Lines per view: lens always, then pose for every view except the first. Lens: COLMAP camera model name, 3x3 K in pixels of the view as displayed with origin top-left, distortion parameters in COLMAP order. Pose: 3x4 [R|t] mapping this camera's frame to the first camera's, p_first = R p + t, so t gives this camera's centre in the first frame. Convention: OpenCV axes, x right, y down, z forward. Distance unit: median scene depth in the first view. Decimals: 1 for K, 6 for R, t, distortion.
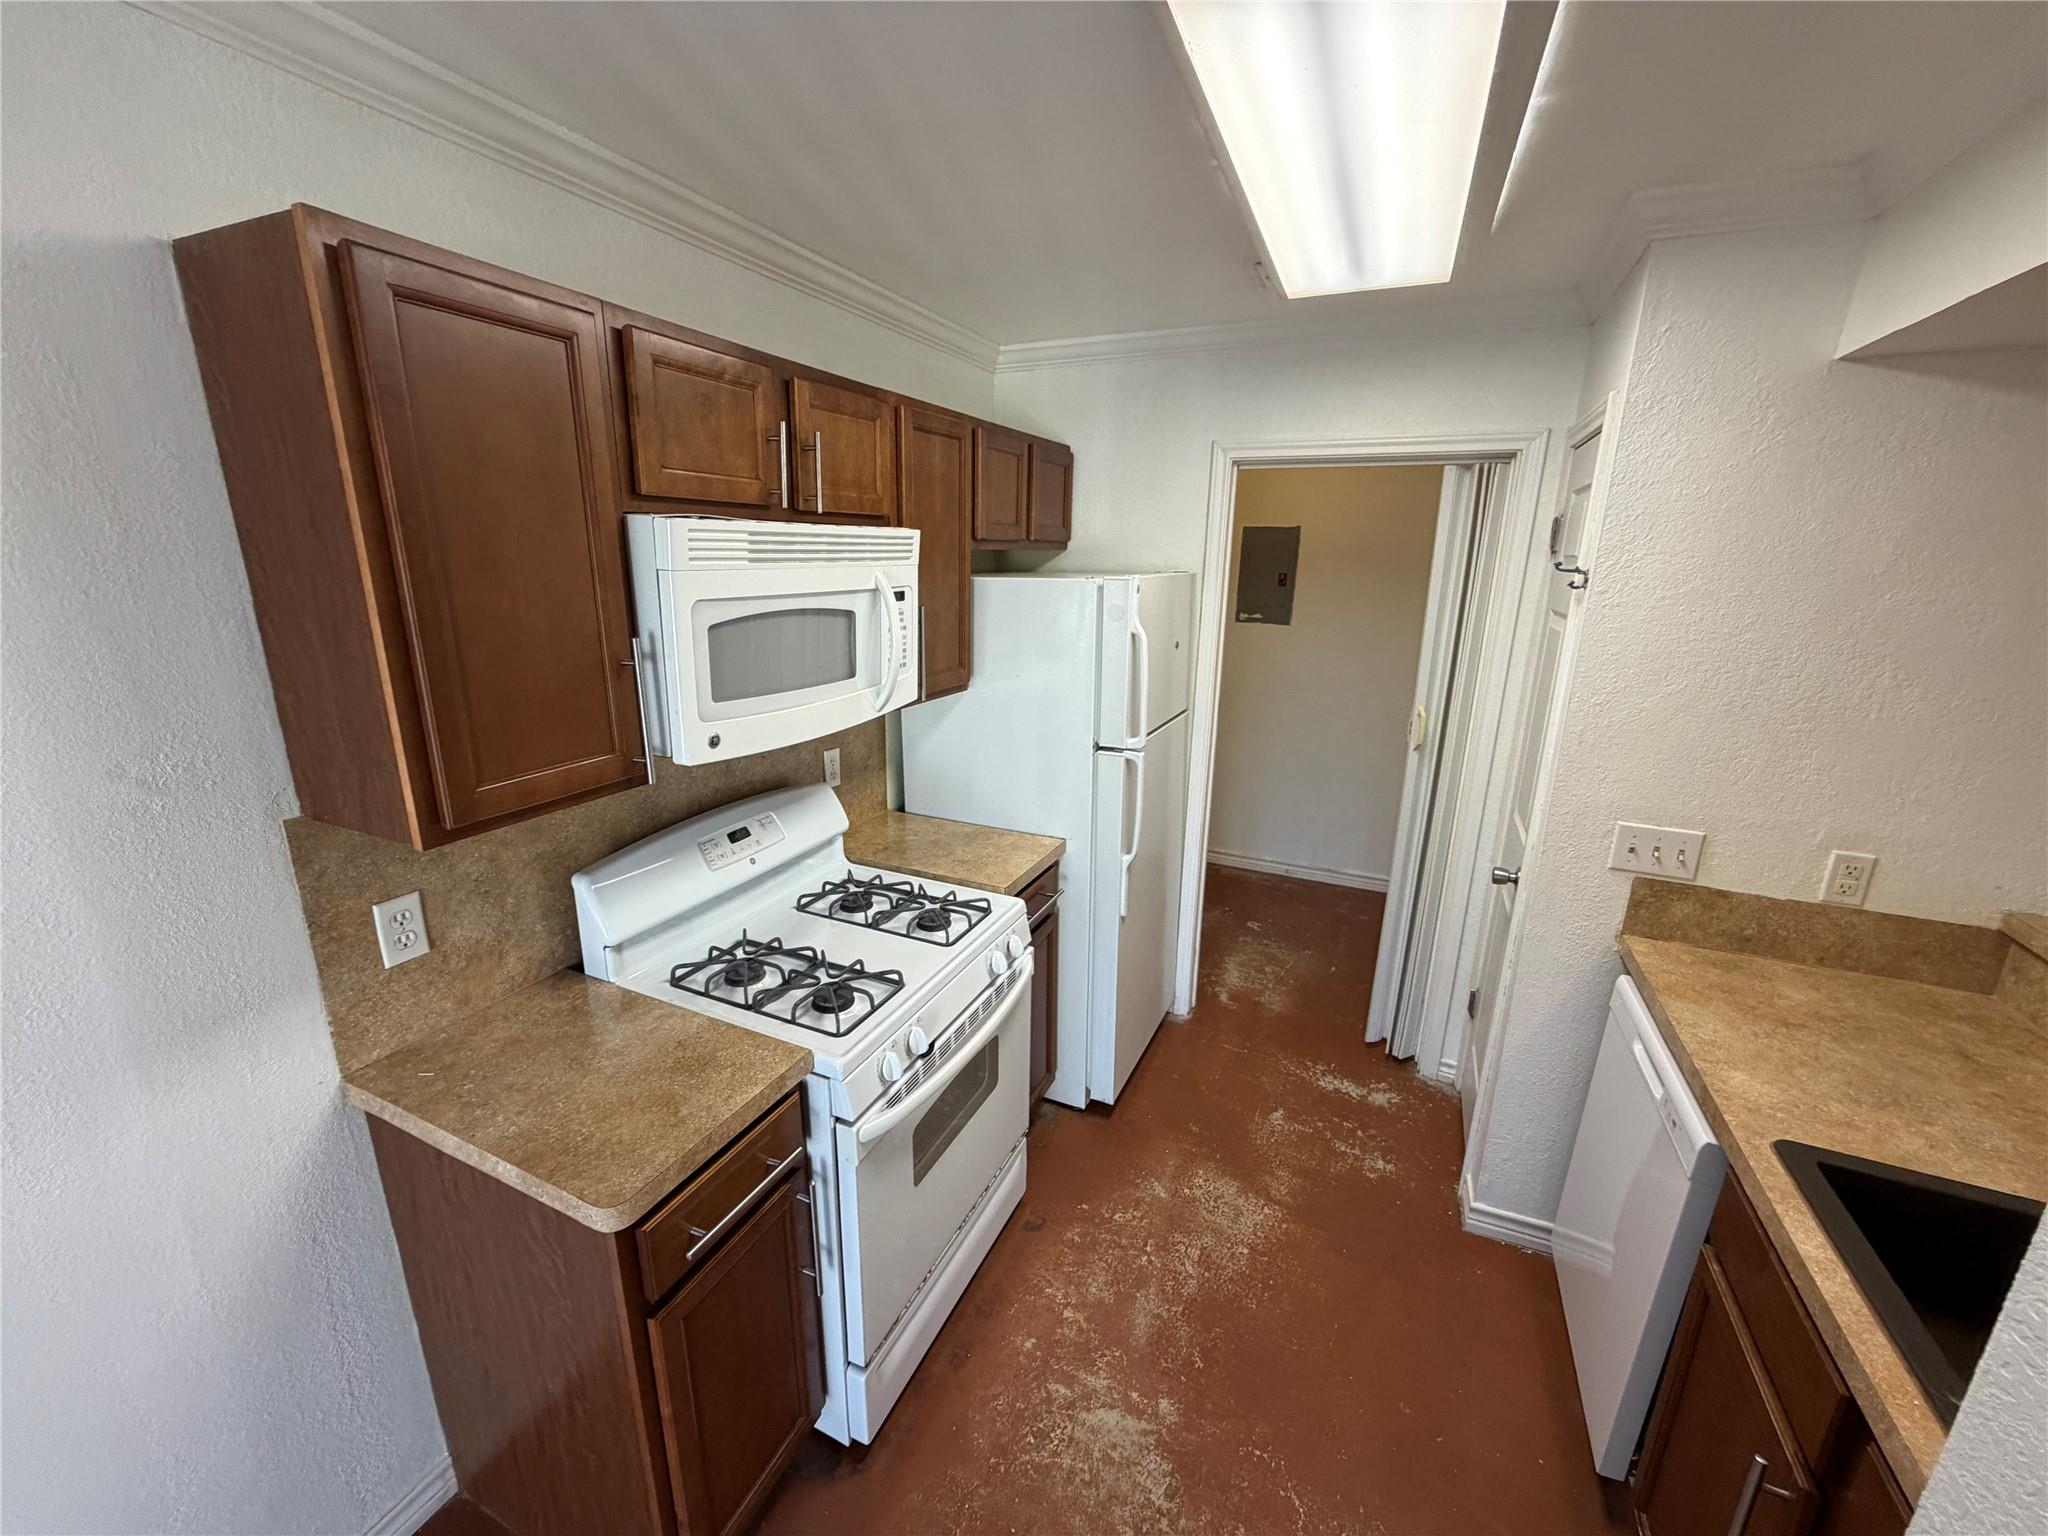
lens RADIAL K [[813.2, 0, 1018.3], [0, 813.2, 768.3], [0, 0, 1]] dist [0.001088, 0.000019]
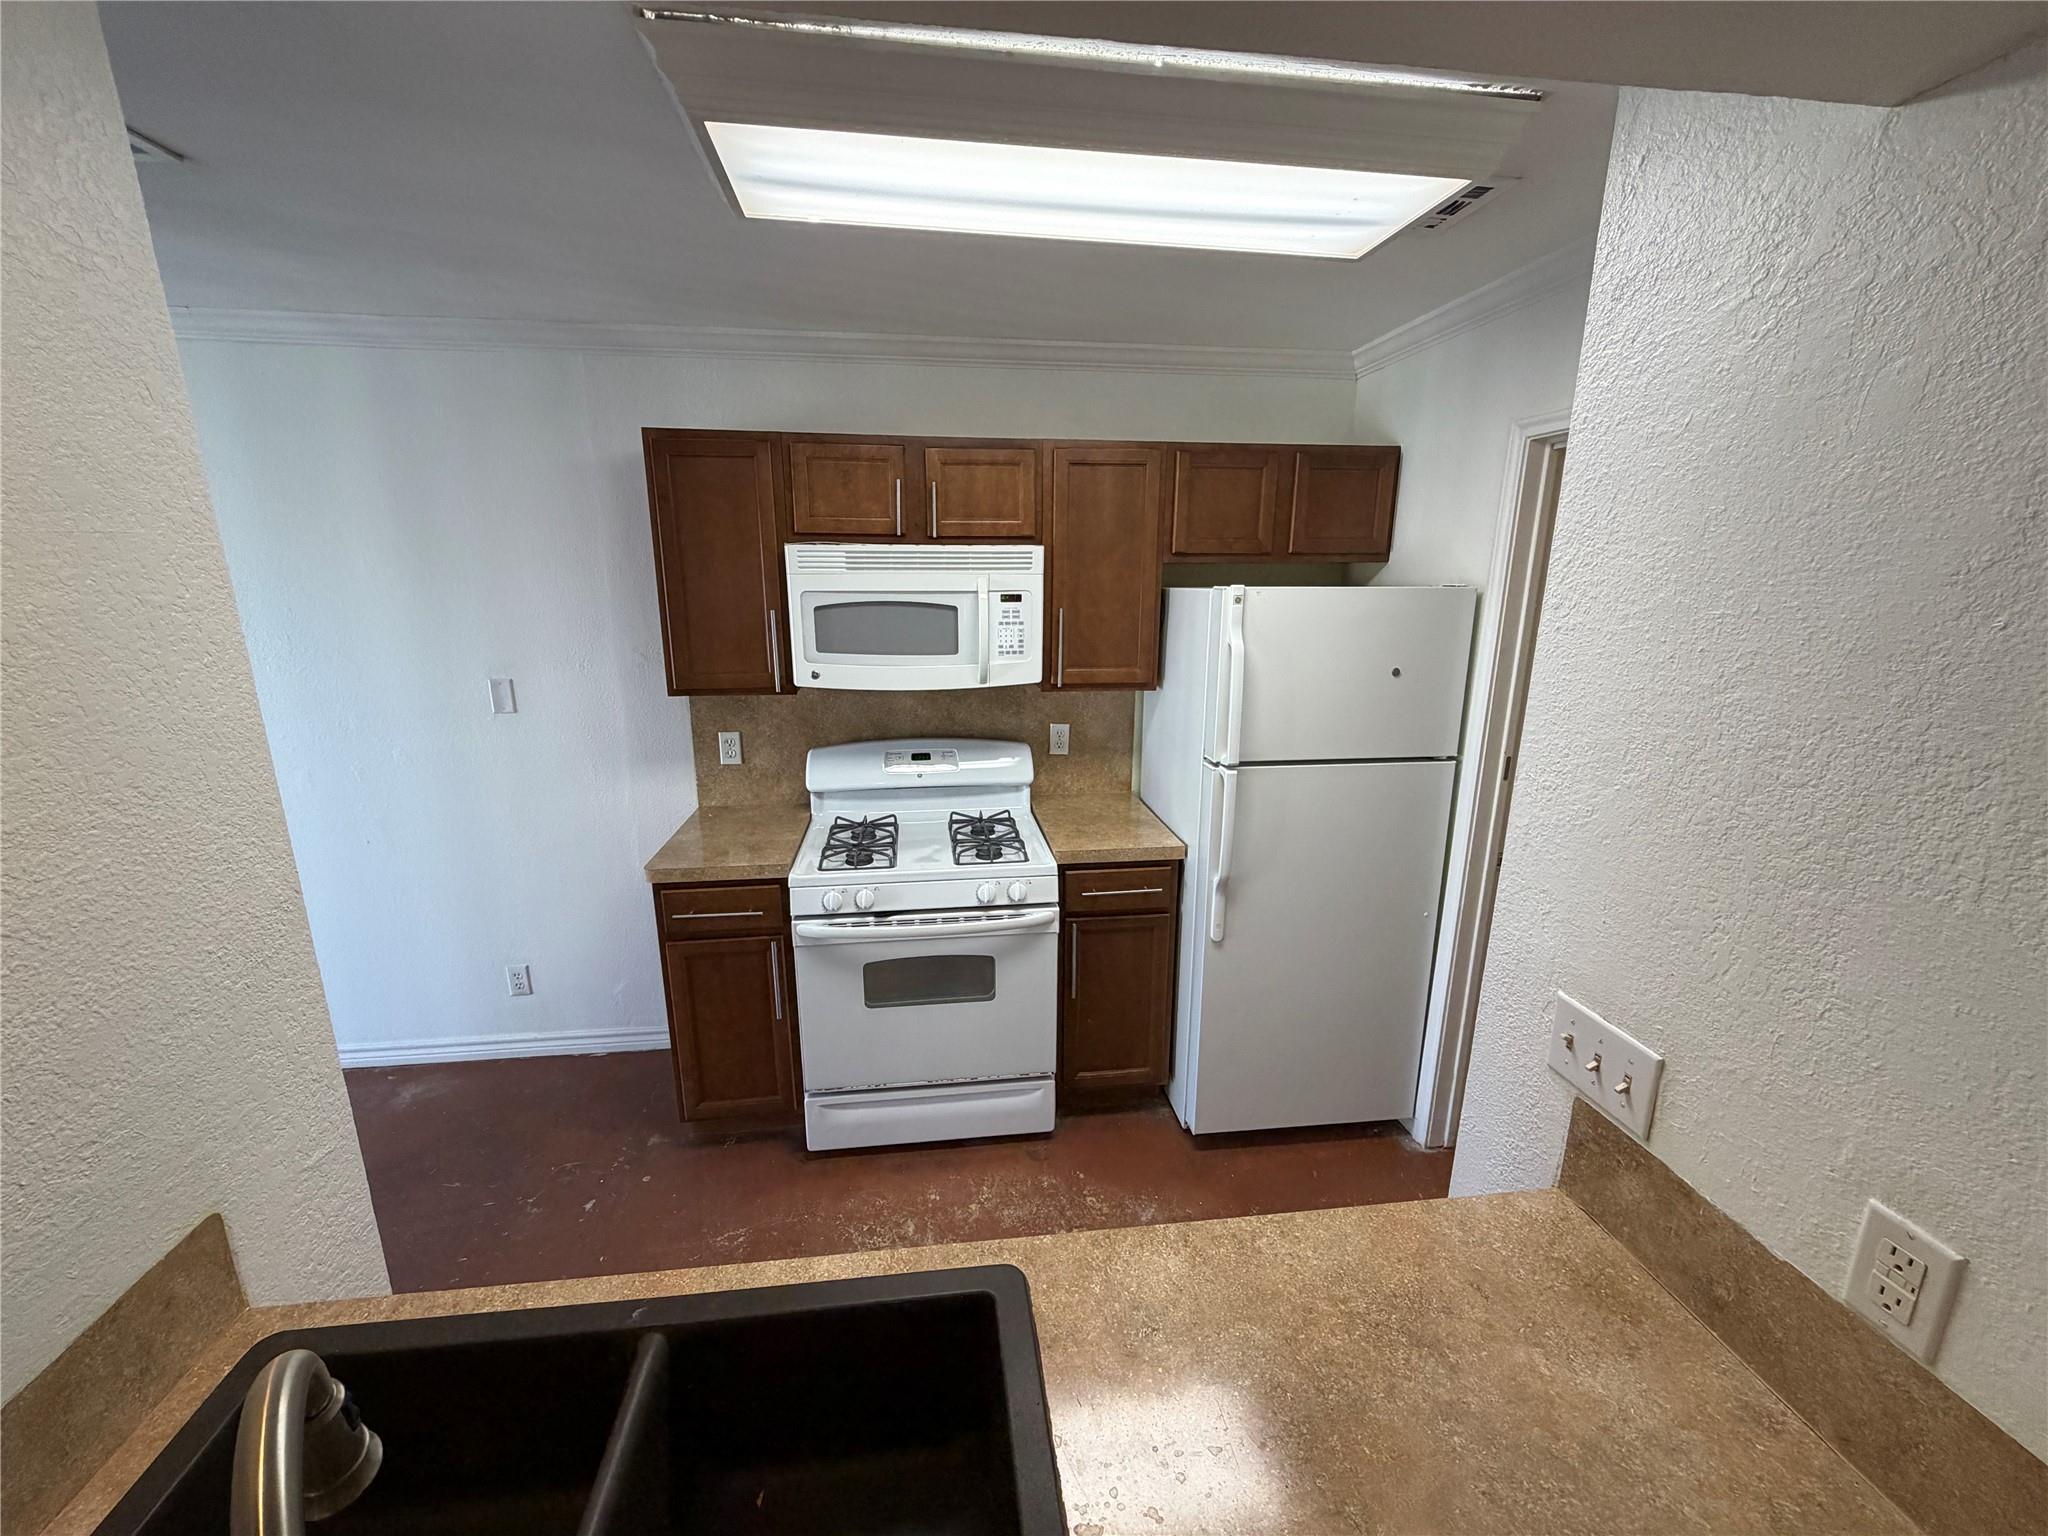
lens RADIAL K [[813.2, 0, 1018.3], [0, 813.2, 768.3], [0, 0, 1]] dist [0.001088, 0.000019]
pose [[0.540371, 0.187721, -0.820220, 0.998189], [-0.215430, 0.973171, 0.080798, -0.056790], [0.813381, 0.133039, 0.566314, 0.323256]]
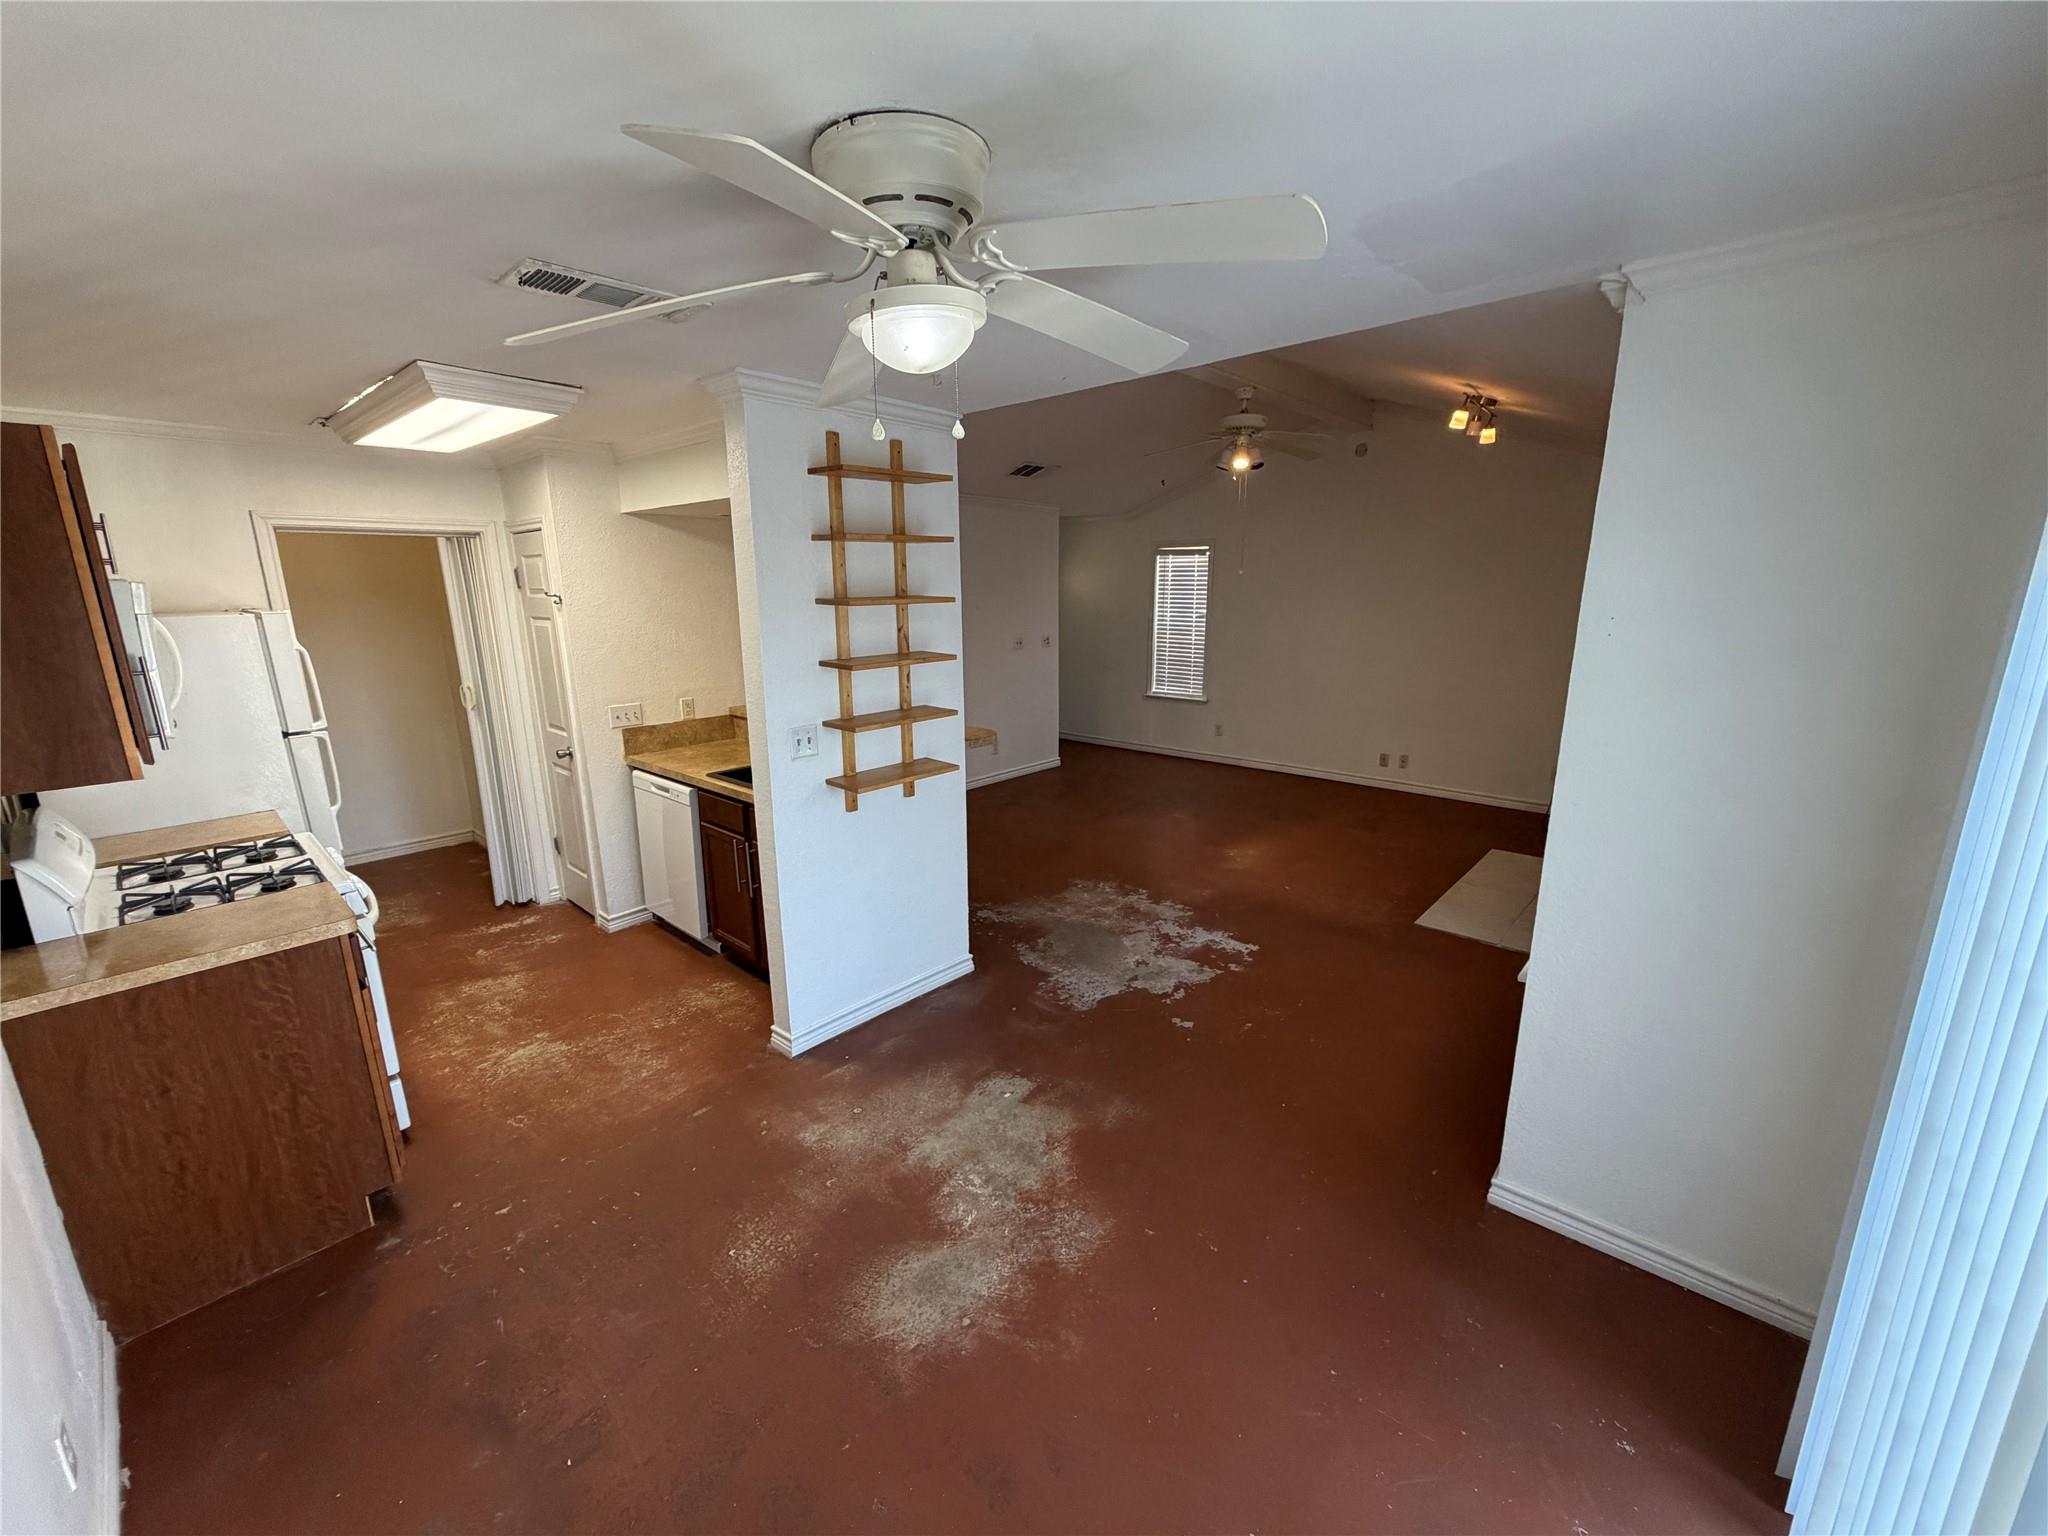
lens RADIAL K [[813.2, 0, 1018.3], [0, 813.2, 768.3], [0, 0, 1]] dist [0.001088, 0.000019]
pose [[0.289174, -0.233862, 0.928271, -1.053702], [0.264456, 0.951479, 0.157326, 0.175330], [-0.920023, 0.199992, 0.336989, -0.752845]]
